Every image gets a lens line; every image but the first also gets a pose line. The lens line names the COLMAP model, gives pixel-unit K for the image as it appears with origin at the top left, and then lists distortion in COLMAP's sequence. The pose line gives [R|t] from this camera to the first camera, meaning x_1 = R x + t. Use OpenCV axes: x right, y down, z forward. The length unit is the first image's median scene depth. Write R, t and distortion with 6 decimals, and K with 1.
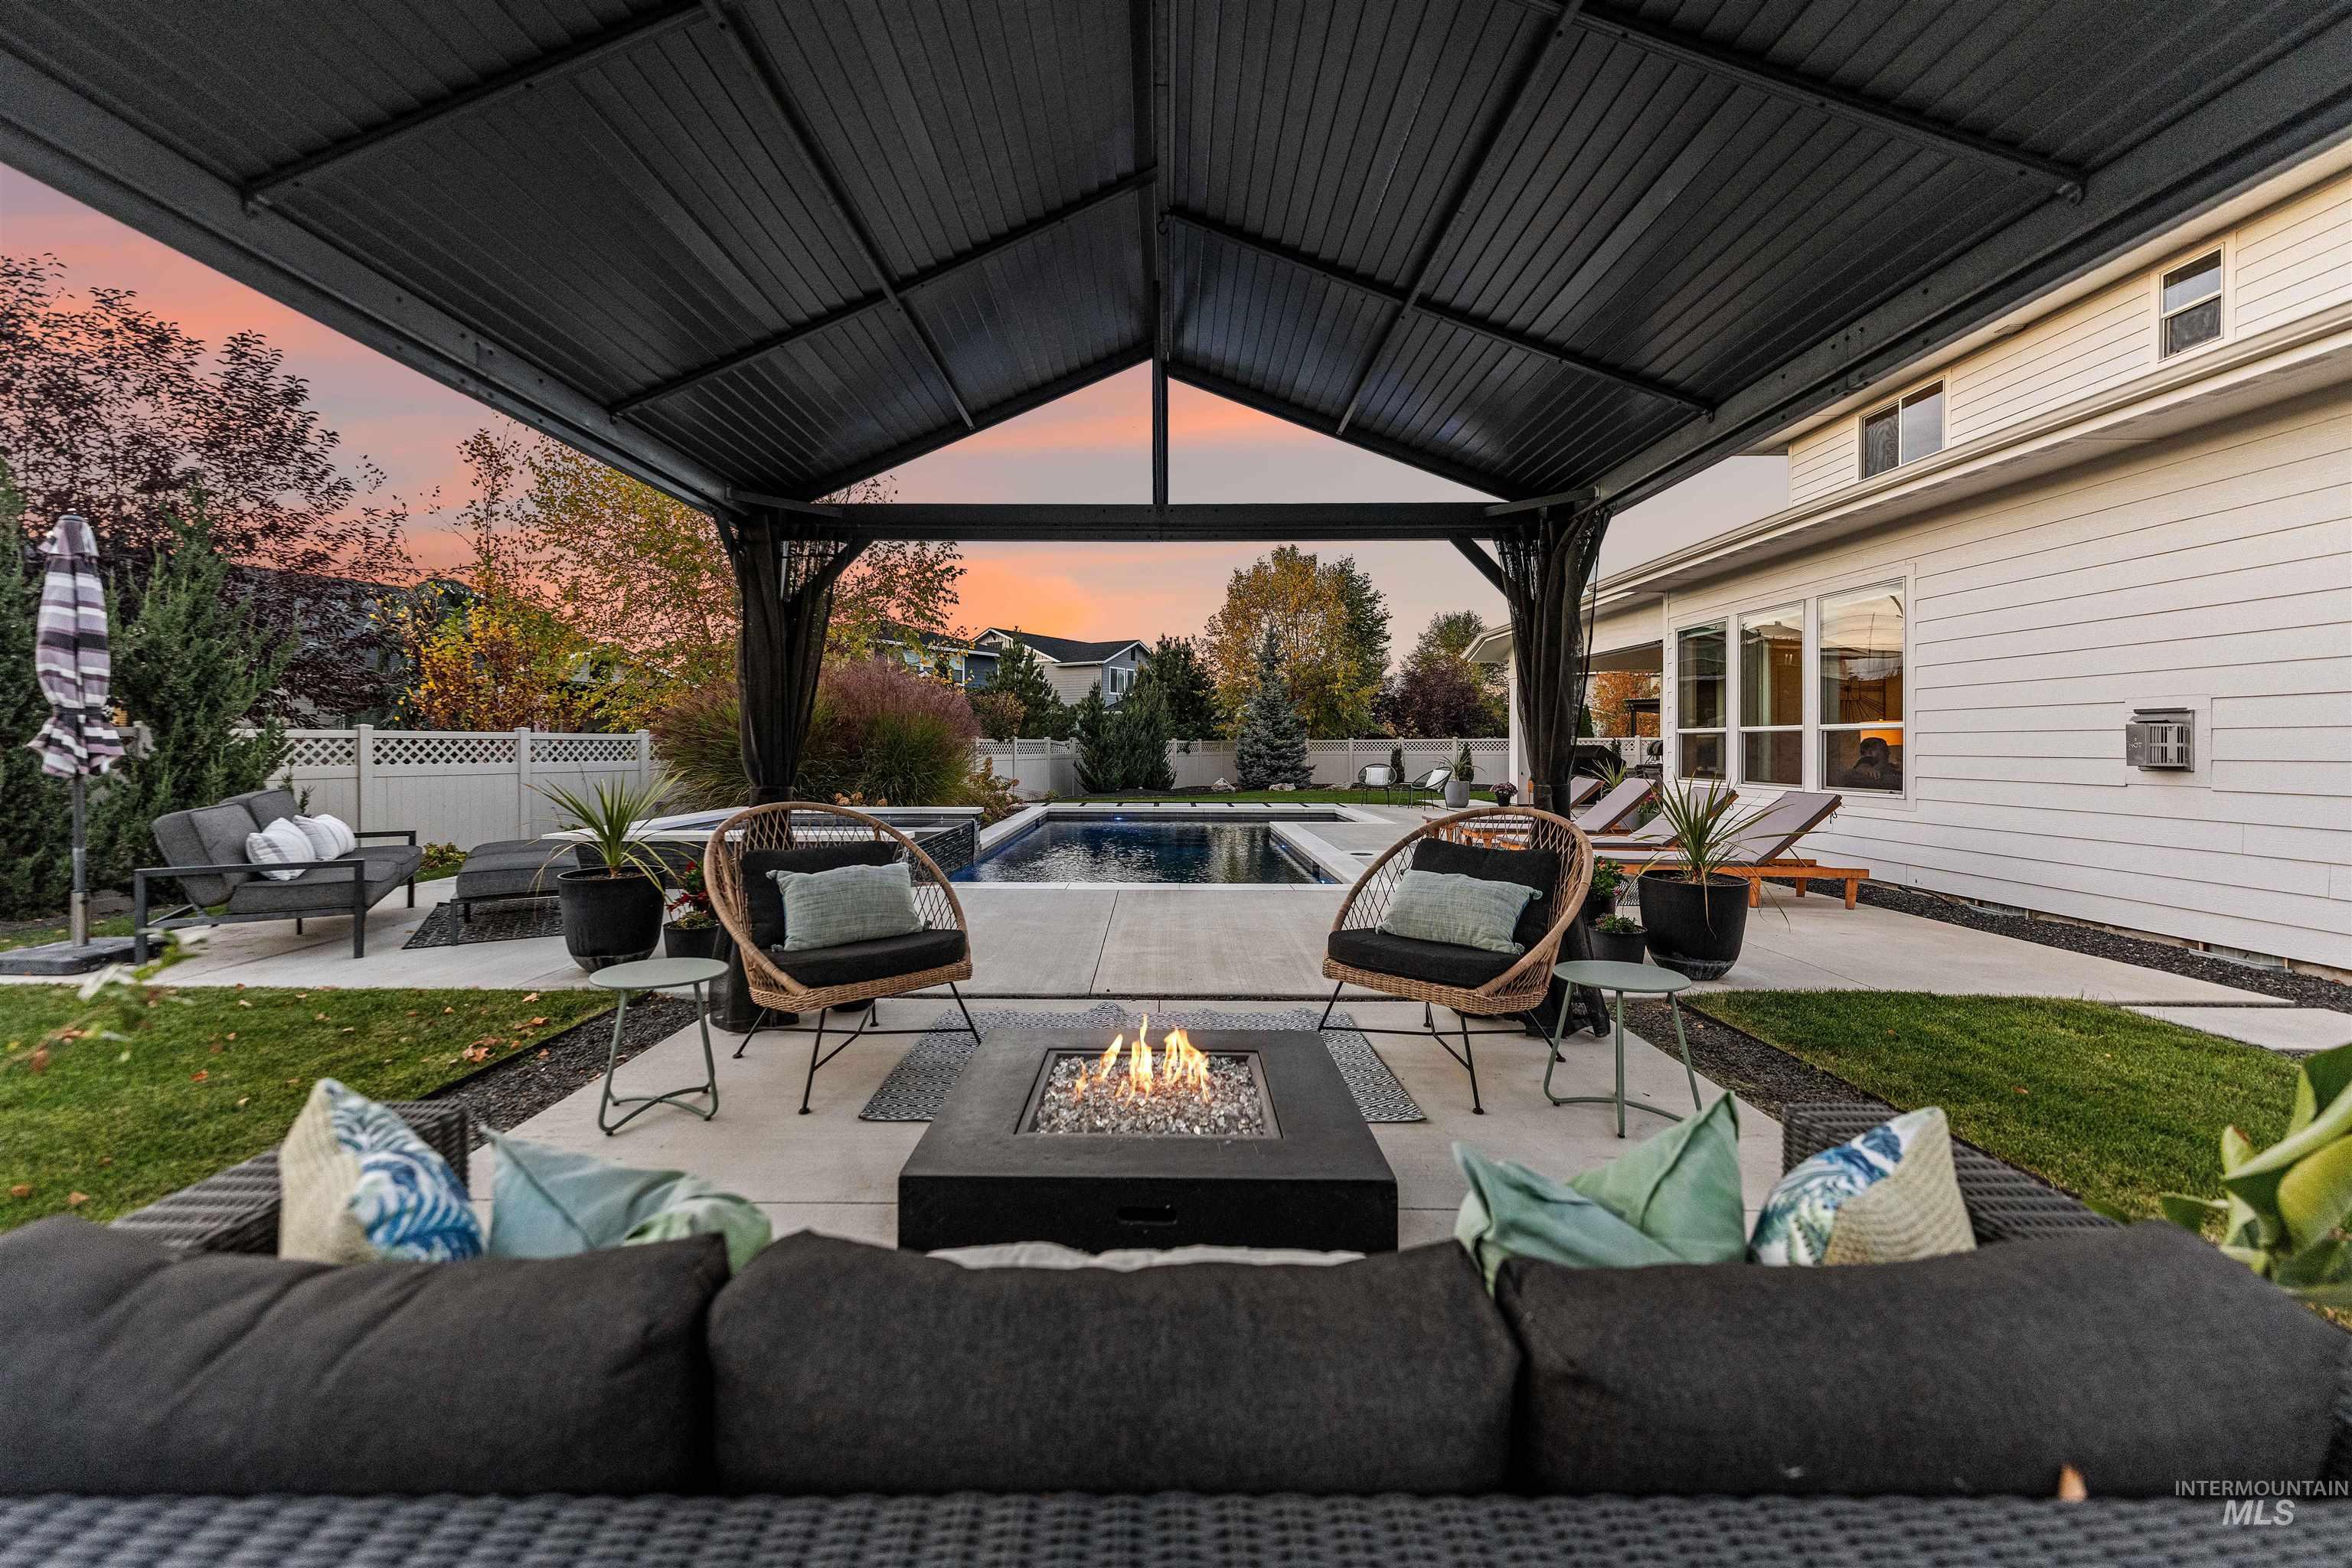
lens RADIAL K [[947.8, 0, 1173.4], [0, 947.8, 742.3], [0, 0, 1]] dist [0.000759, 0.000083]
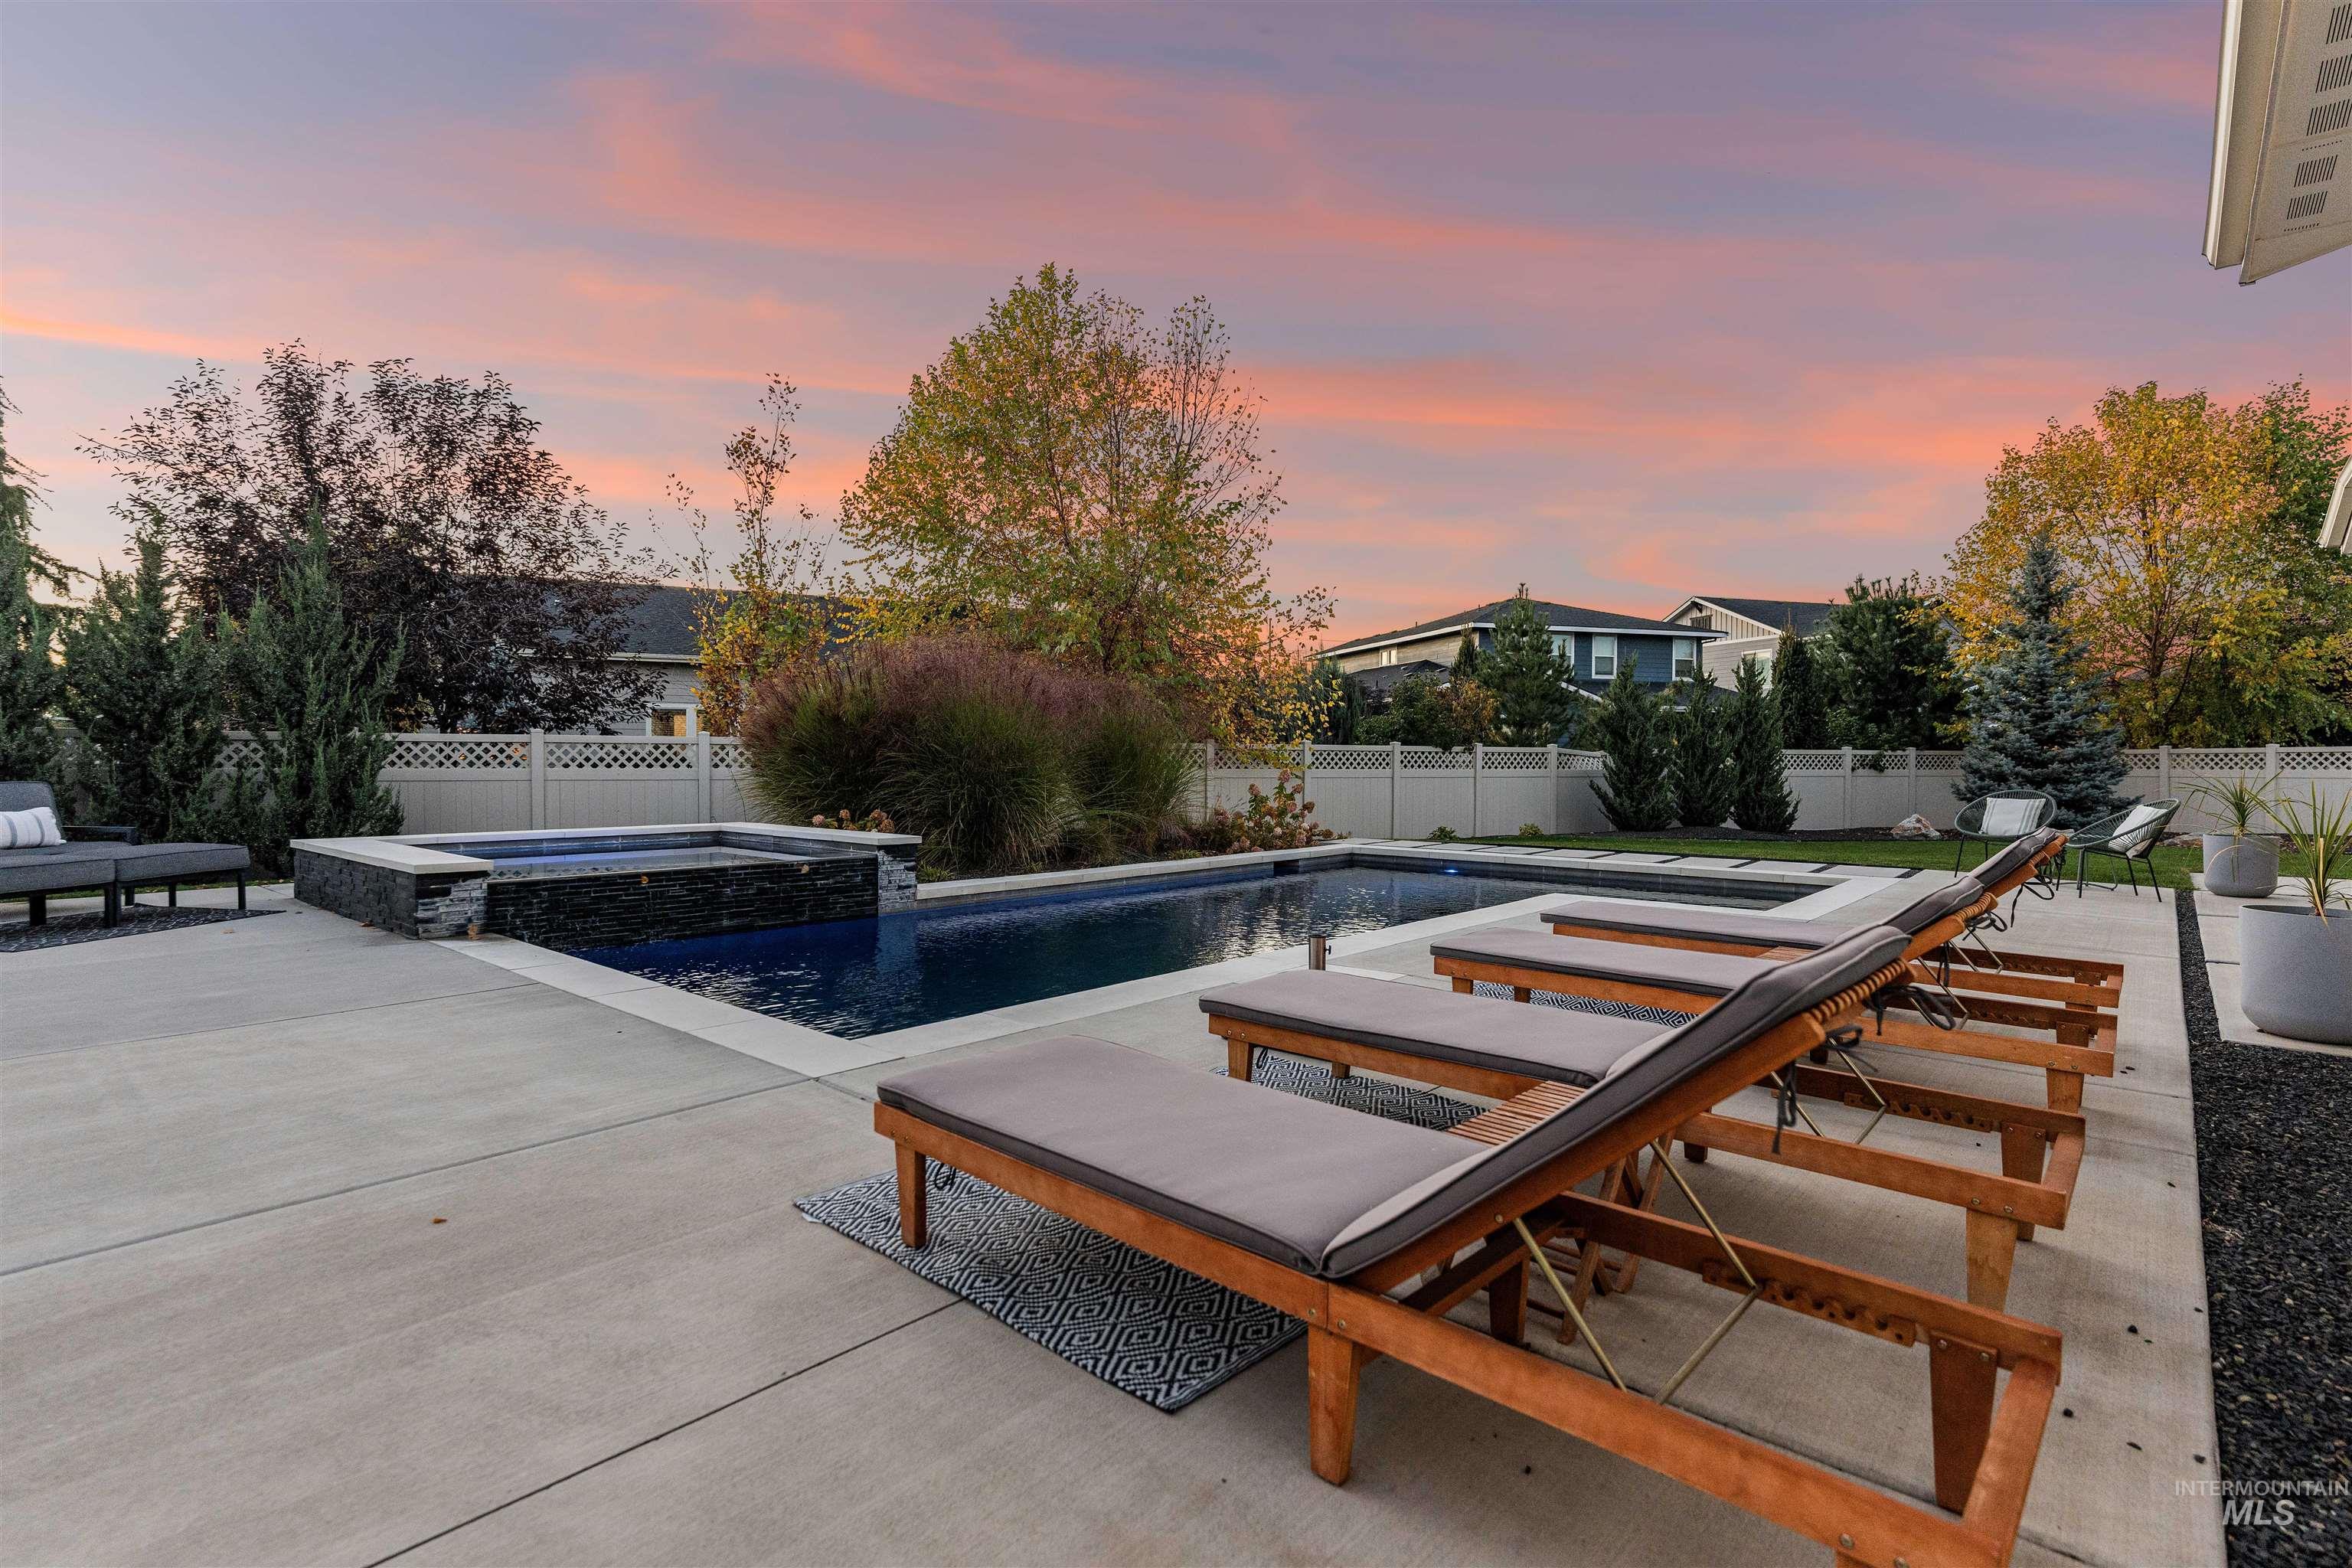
lens RADIAL K [[1081.0, 0, 1176.0], [0, 1081.0, 784.0], [0, 0, 1]] dist [0.000147, -0.000019]
pose [[0.734194, 0.021968, -0.678585, 0.194812], [-0.003311, 0.999580, 0.028777, 0.002018], [0.678932, -0.018881, 0.733958, 0.251615]]
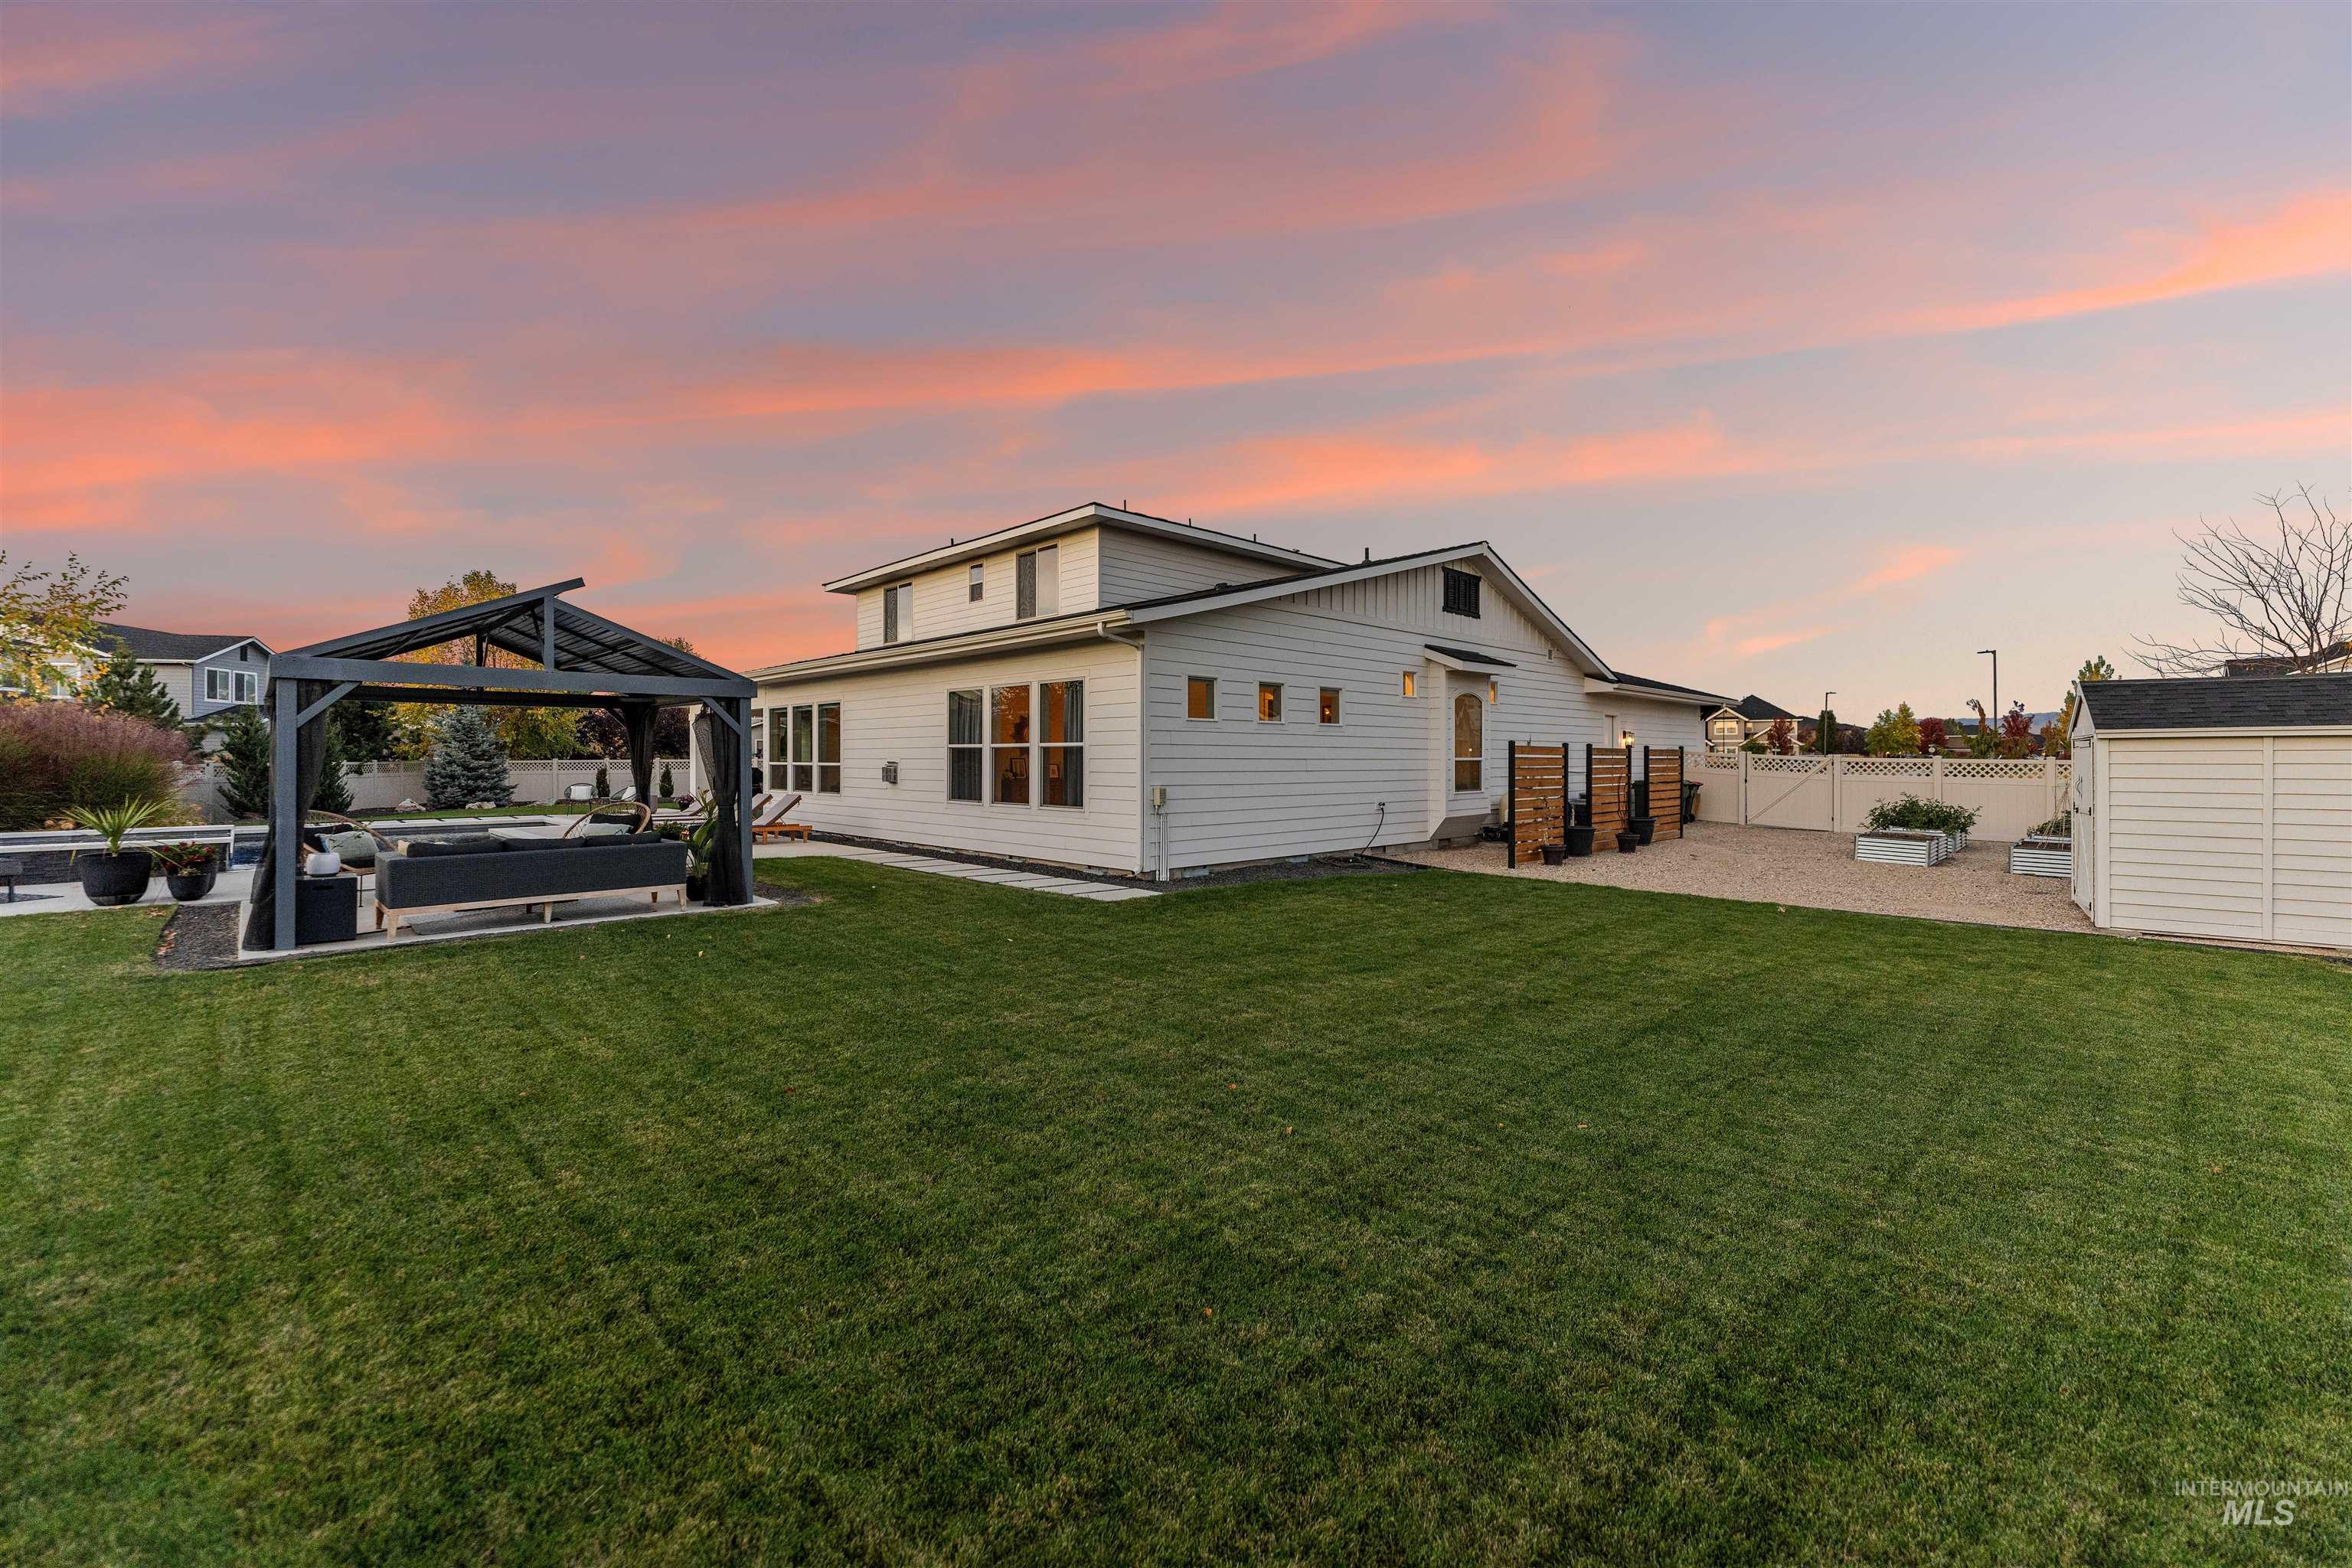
lens RADIAL K [[963.2, 0, 1172.8], [0, 963.2, 758.2], [0, 0, 1]] dist [0.000737, 0.000121]
pose [[0.725320, -0.002900, 0.688406, -0.077811], [-0.000223, 0.999990, 0.004448, -0.012984], [-0.688412, -0.003380, 0.725312, -0.378906]]
